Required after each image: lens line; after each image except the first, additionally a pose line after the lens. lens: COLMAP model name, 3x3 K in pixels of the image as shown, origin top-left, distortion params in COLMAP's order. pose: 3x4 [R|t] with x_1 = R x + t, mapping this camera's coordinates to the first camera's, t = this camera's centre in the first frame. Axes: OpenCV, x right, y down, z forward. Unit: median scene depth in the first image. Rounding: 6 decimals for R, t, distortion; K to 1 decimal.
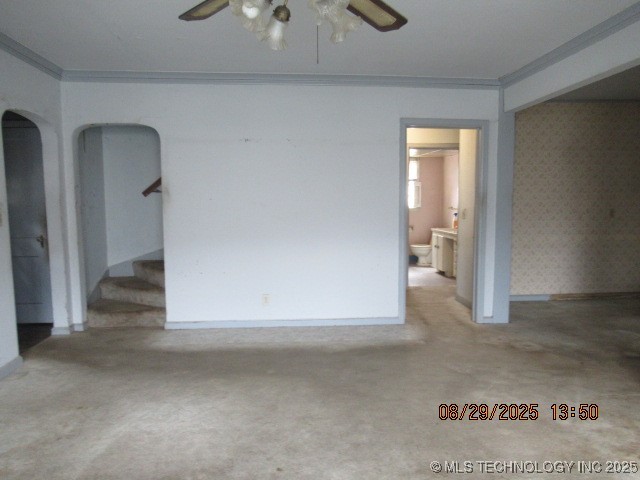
lens RADIAL K [[477.5, 0, 319.8], [0, 477.5, 240.1], [0, 0, 1]] dist [0.001077, -0.007219]
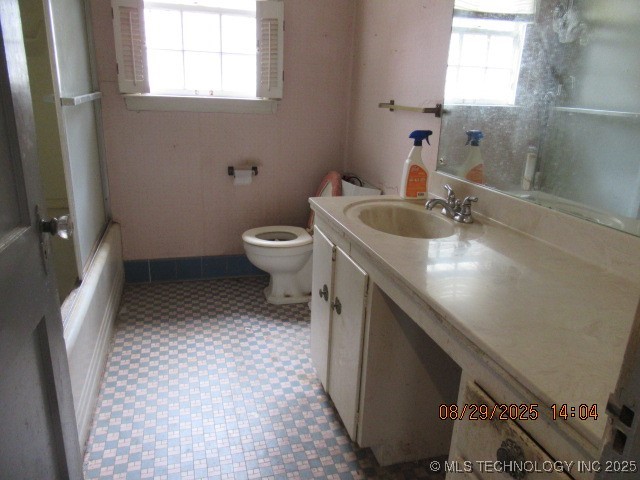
lens RADIAL K [[477.5, 0, 317.0], [0, 477.5, 241.3], [0, 0, 1]] dist [0.001077, -0.007219]
pose [[0.977674, -0.021912, 0.208981, 0.177583], [-0.025251, 0.975089, 0.220372, -0.050570], [-0.208604, -0.220729, 0.952766, 0.731166]]
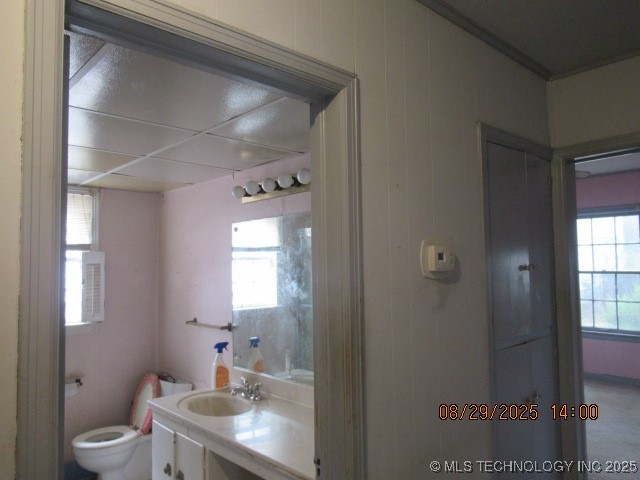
lens RADIAL K [[477.5, 0, 316.8], [0, 477.5, 243.3], [0, 0, 1]] dist [0.001077, -0.007219]
pose [[0.788007, 0.025859, 0.615124, 0.119341], [0.064045, 0.990254, -0.123674, -0.074829], [-0.612327, 0.136851, 0.778671, 0.634451]]
